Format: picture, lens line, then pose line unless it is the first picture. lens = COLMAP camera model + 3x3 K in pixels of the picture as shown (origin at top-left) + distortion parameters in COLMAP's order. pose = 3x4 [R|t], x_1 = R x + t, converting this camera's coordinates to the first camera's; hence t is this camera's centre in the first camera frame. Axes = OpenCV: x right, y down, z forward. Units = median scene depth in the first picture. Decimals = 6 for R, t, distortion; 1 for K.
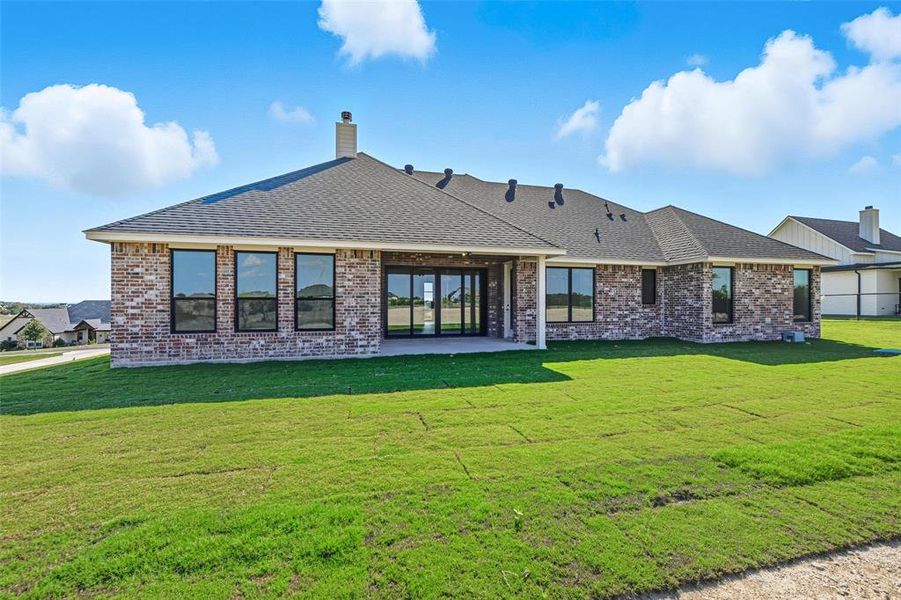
lens RADIAL K [[360.8, 0, 454.4], [0, 360.8, 301.2], [0, 0, 1]] dist [-0.010746, 0.000084]
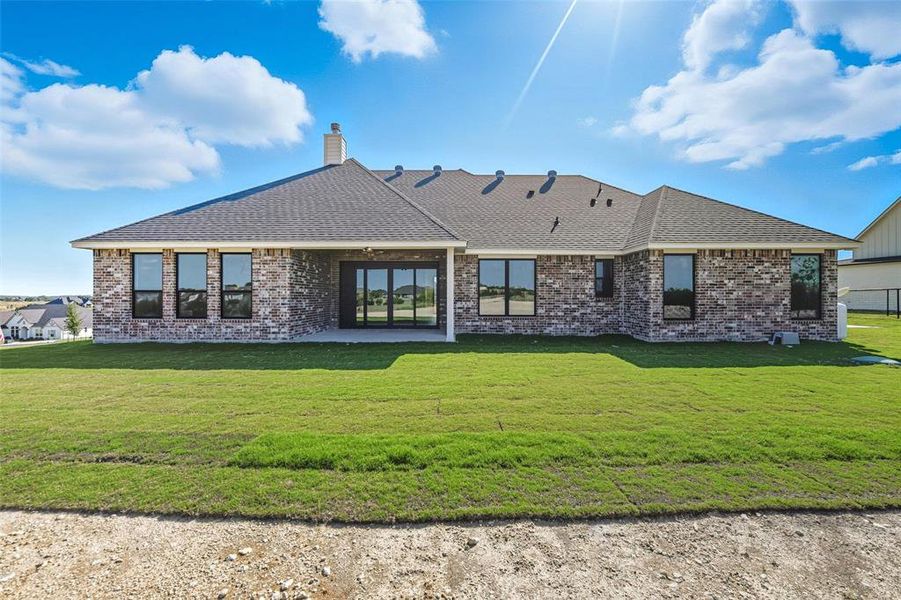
lens RADIAL K [[360.8, 0, 459.9], [0, 360.8, 296.6], [0, 0, 1]] dist [-0.010746, 0.000084]
pose [[0.968432, 0.002126, -0.249267, 0.448730], [-0.001355, 0.999994, 0.003262, 0.003721], [0.249273, -0.002821, 0.968429, 0.030753]]
